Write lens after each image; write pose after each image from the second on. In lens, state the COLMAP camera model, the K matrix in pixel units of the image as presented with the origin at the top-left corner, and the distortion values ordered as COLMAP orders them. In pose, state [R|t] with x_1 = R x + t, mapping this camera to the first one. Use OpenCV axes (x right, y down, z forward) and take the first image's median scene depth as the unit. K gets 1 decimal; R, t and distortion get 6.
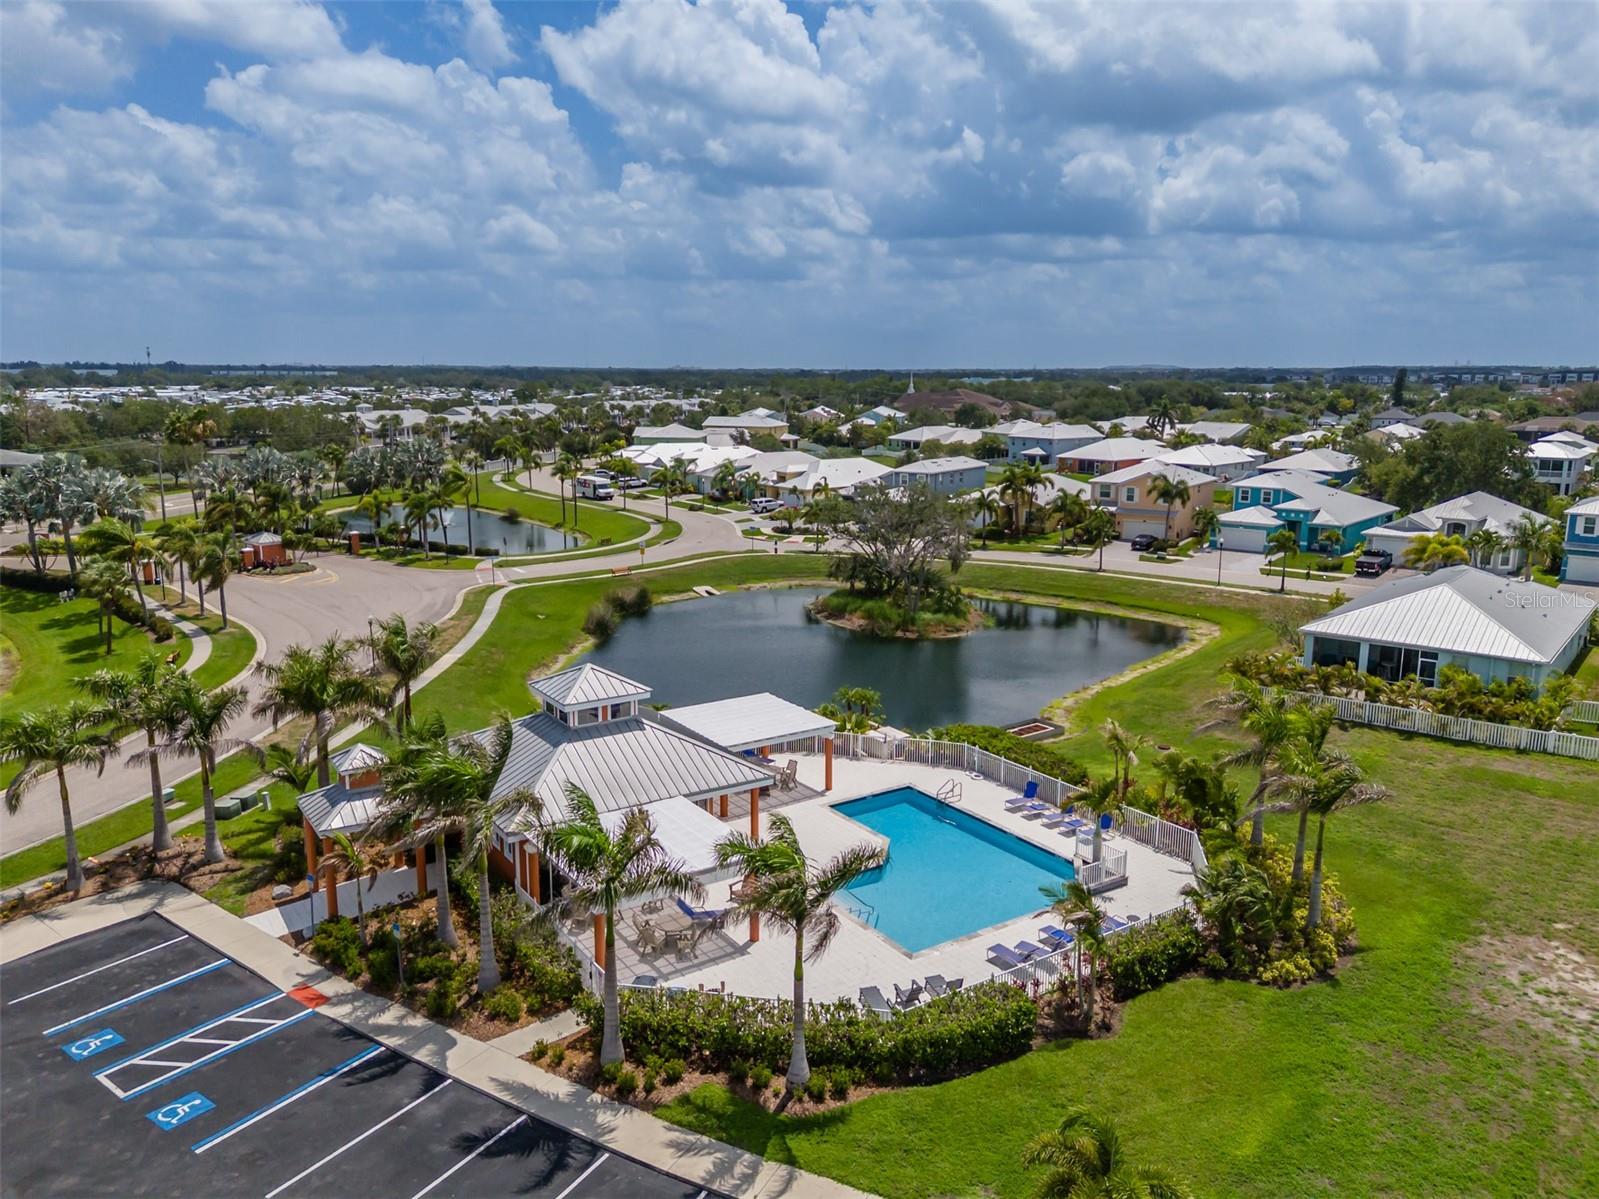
lens RADIAL K [[1157.1, 0, 800.9], [0, 1157.1, 606.6], [0, 0, 1]] dist [0.079856, -0.073137]
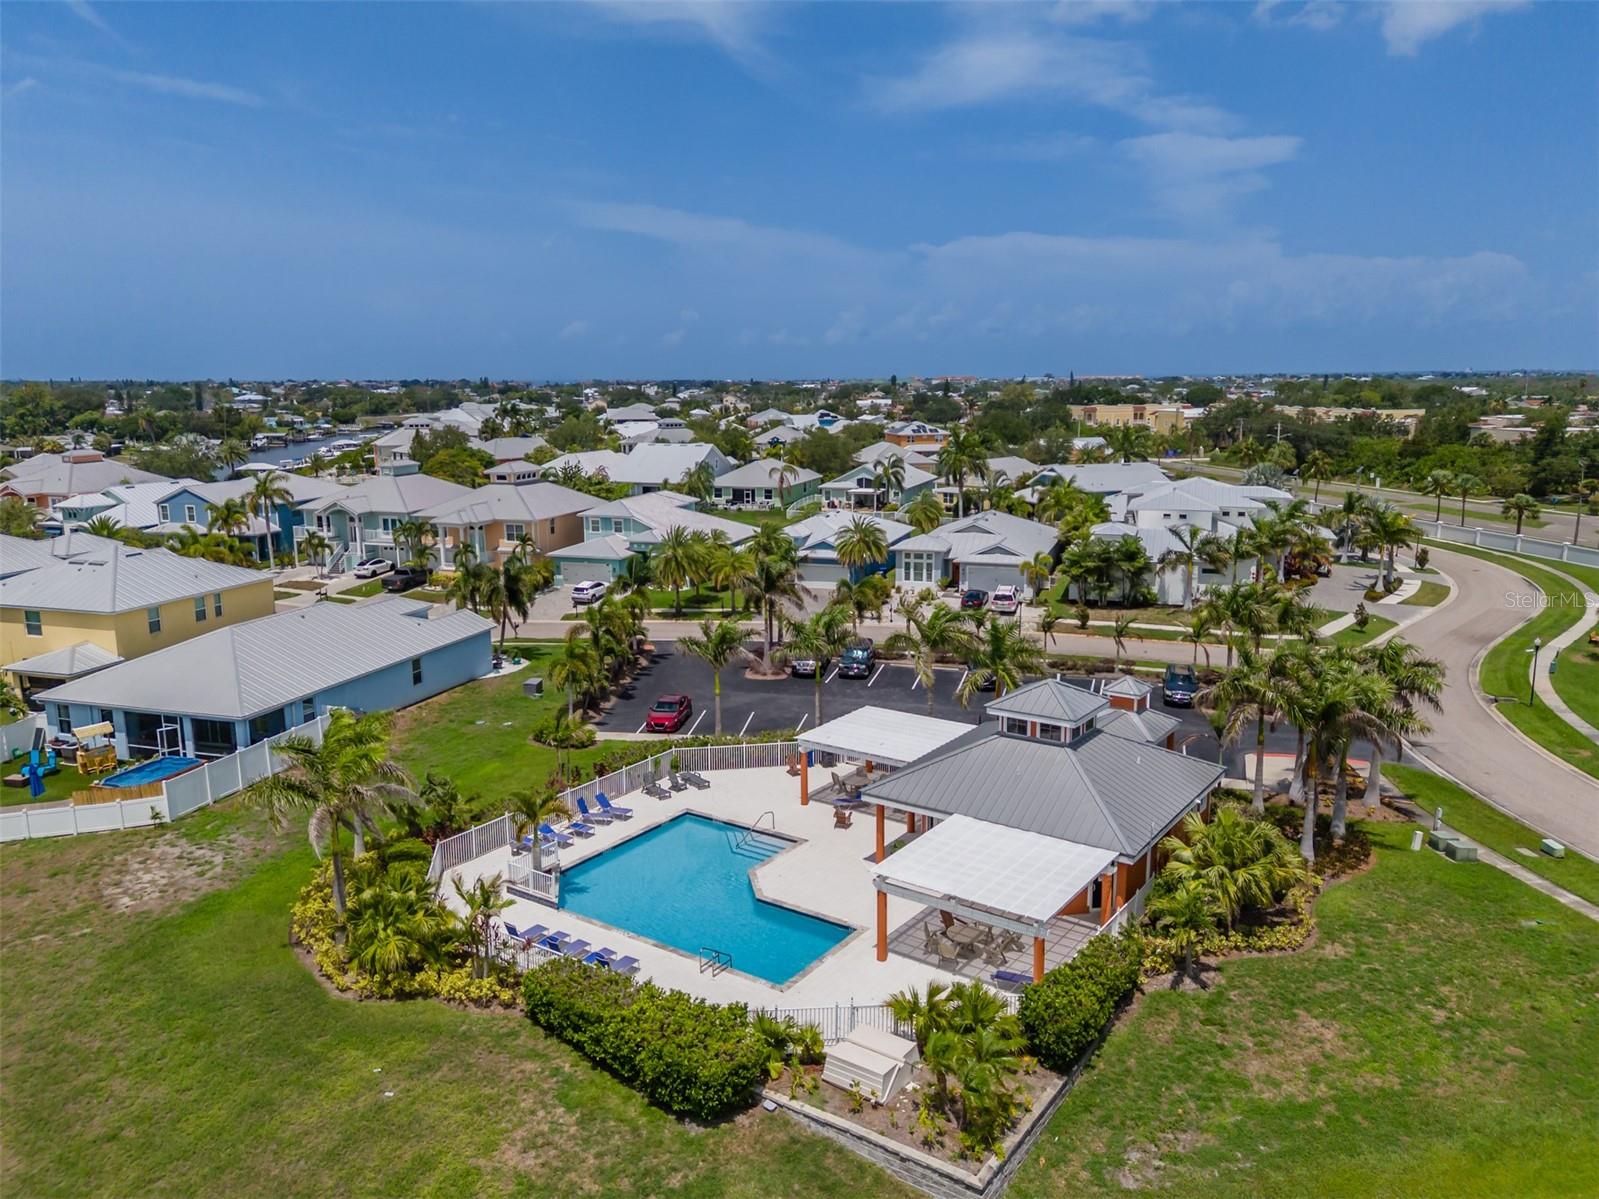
lens RADIAL K [[1157.1, 0, 800.9], [0, 1157.1, 606.6], [0, 0, 1]] dist [0.079856, -0.073137]
pose [[-0.930617, 0.073925, -0.358451, 0.439422], [-0.072403, 0.922848, 0.378298, -0.442380], [0.358761, 0.378004, -0.853466, 2.109421]]
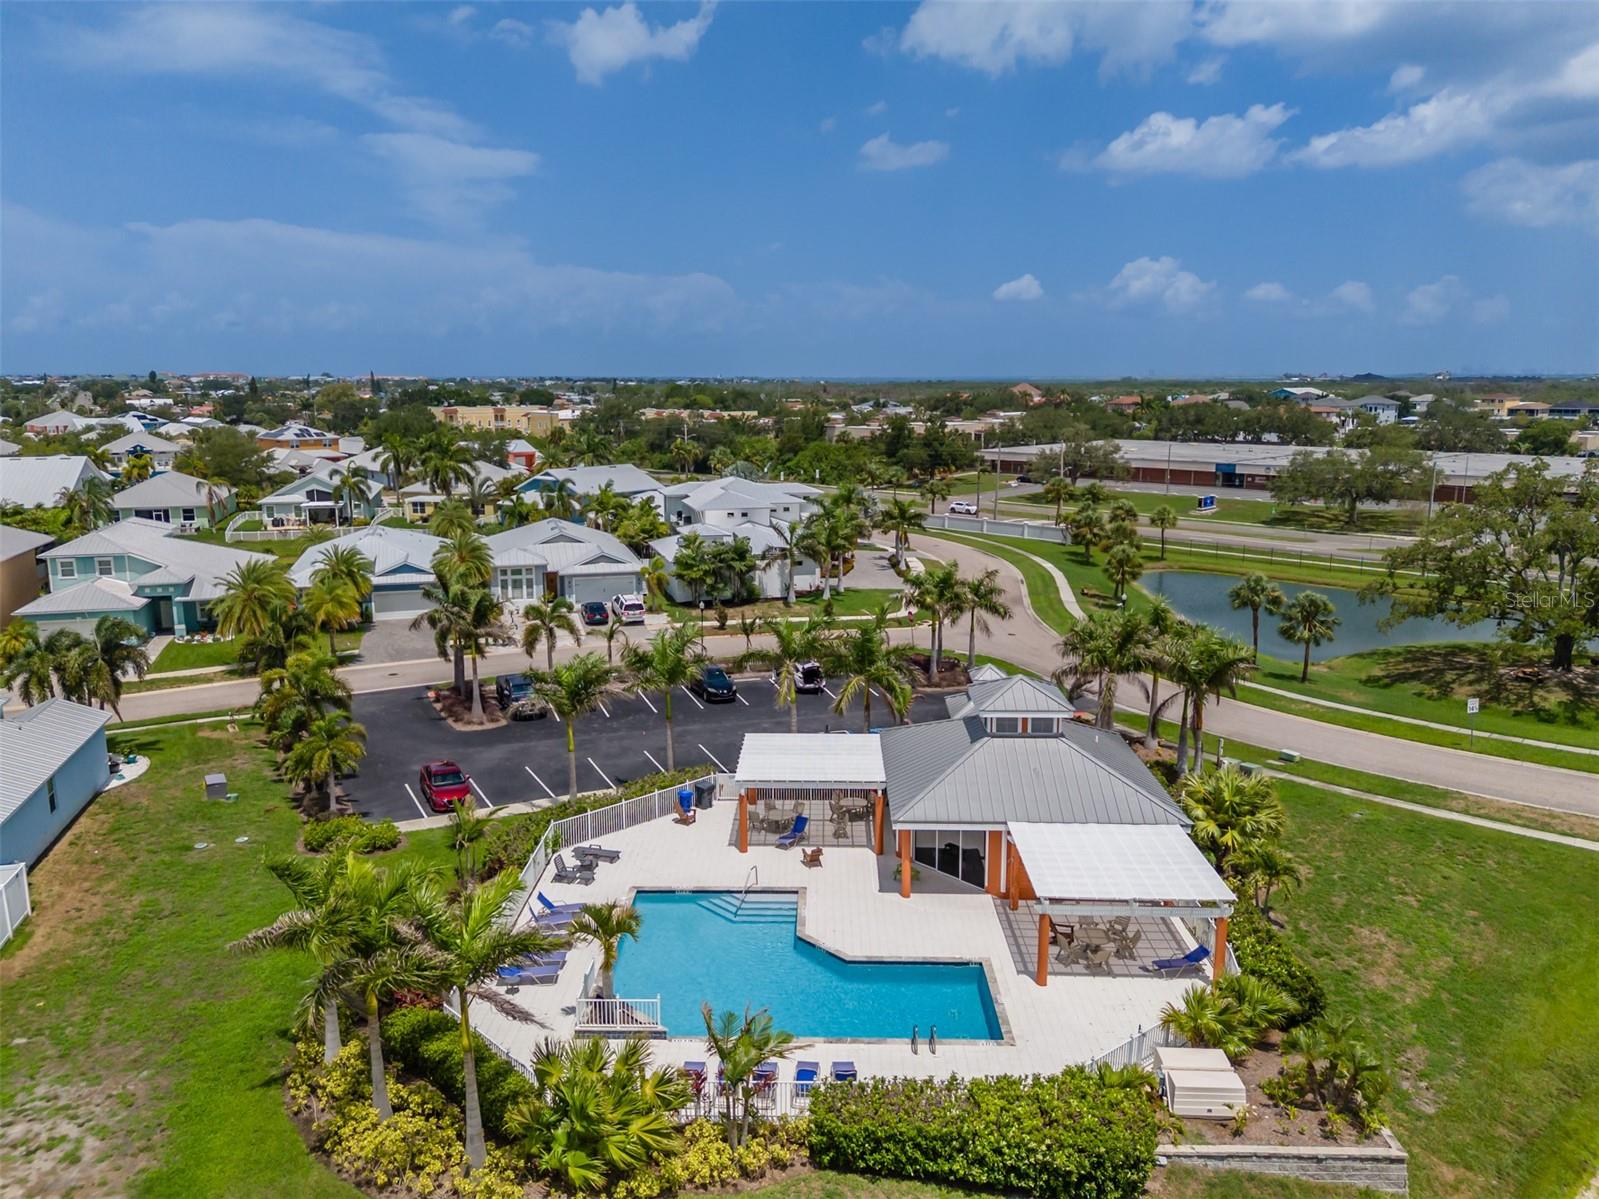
lens RADIAL K [[1157.1, 0, 800.9], [0, 1157.1, 606.6], [0, 0, 1]] dist [0.079856, -0.073137]
pose [[-0.571270, 0.156666, -0.805671, 0.888103], [-0.172892, 0.936618, 0.304720, -0.342262], [0.802346, 0.313371, -0.507976, 1.624961]]
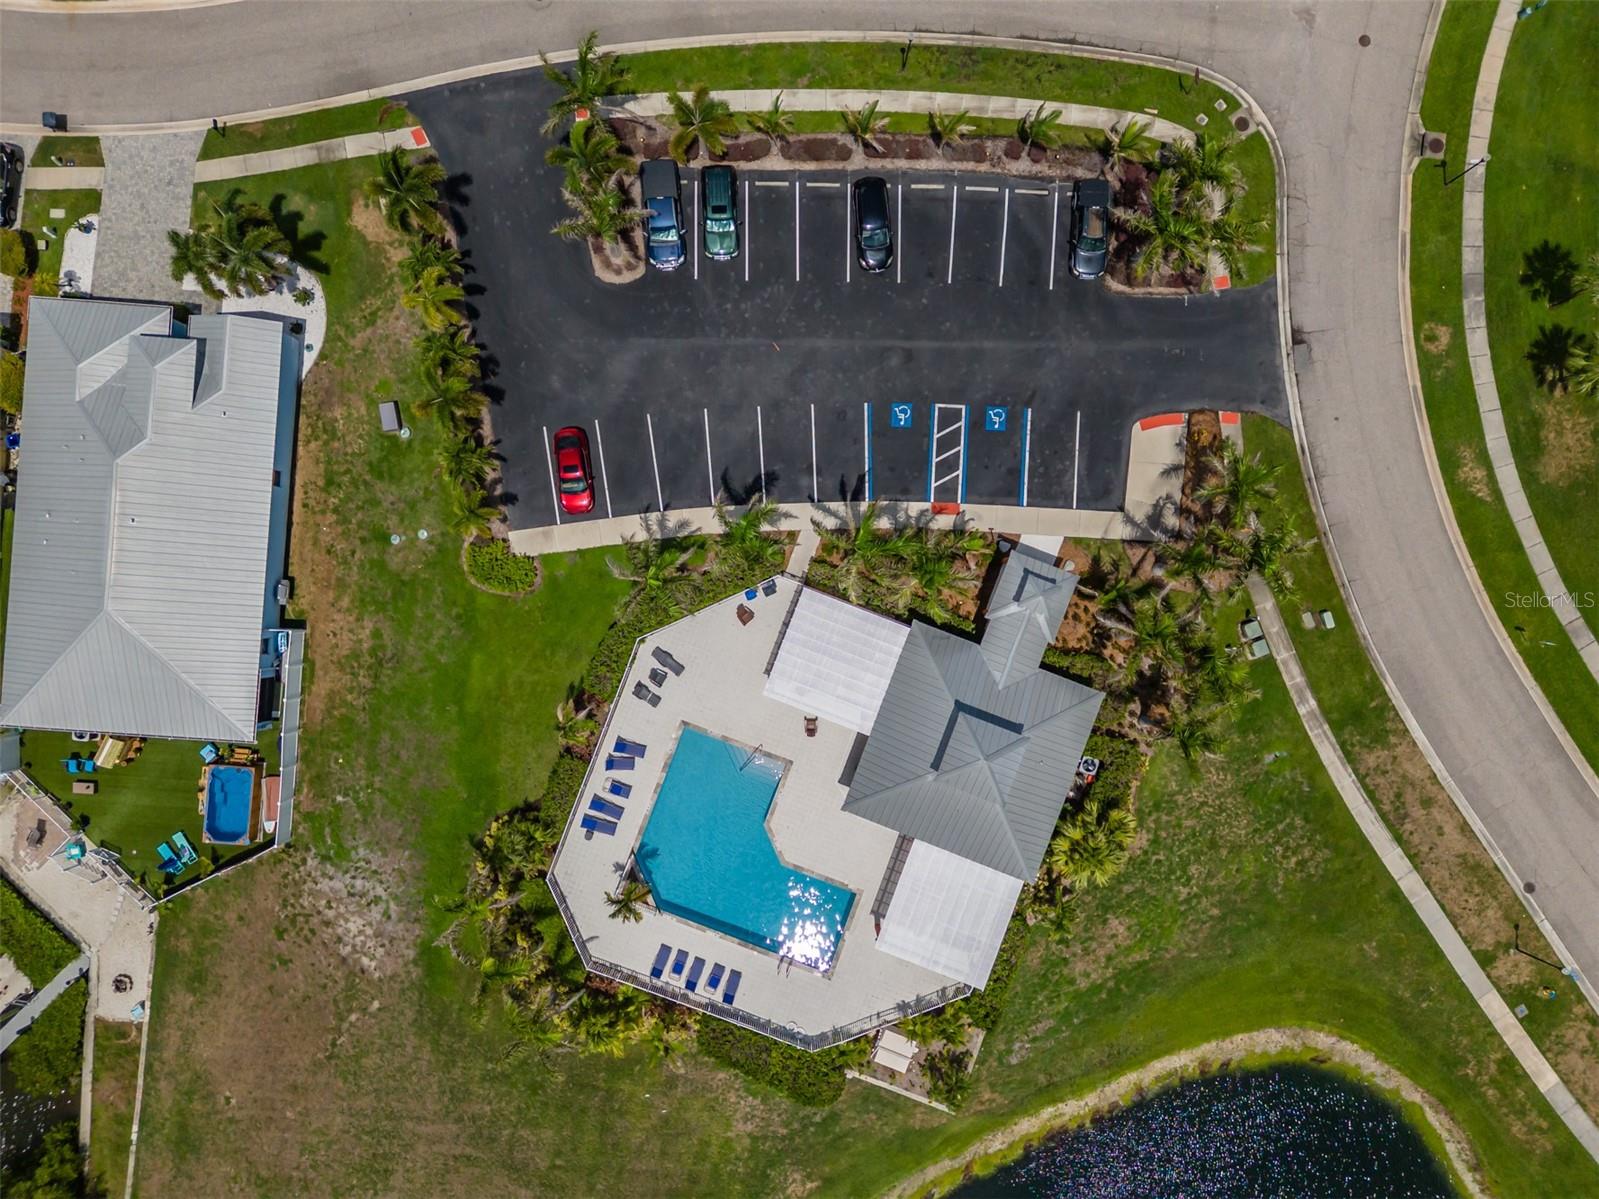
lens RADIAL K [[1157.1, 0, 800.9], [0, 1157.1, 606.6], [0, 0, 1]] dist [0.079856, -0.073137]
pose [[-0.813383, 0.581678, -0.007655, -0.131601], [-0.123358, -0.159608, 0.979443, -1.346706], [0.568499, 0.797606, 0.201577, 0.615741]]
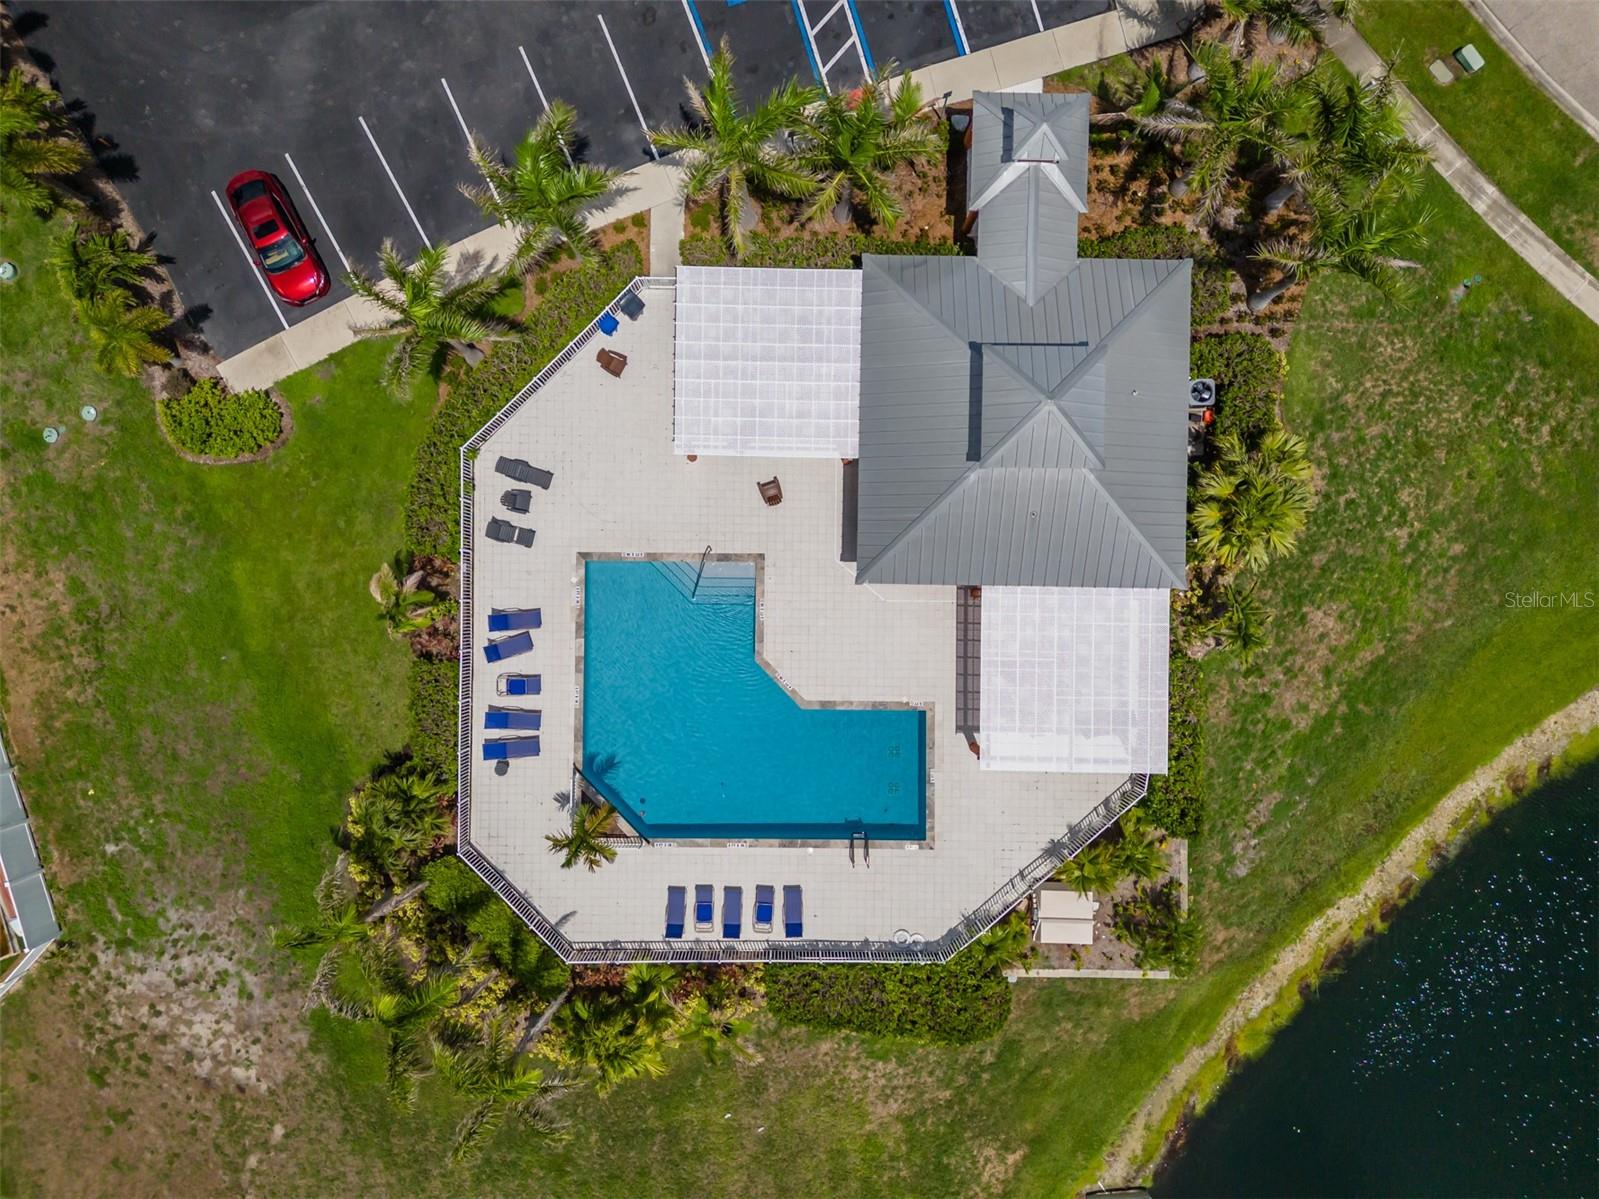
lens RADIAL K [[1157.1, 0, 800.9], [0, 1157.1, 606.6], [0, 0, 1]] dist [0.079856, -0.073137]
pose [[-0.564504, 0.825378, -0.009348, 0.027722], [-0.177149, -0.110082, 0.978008, -0.800617], [0.806197, 0.553745, 0.208357, 0.959045]]
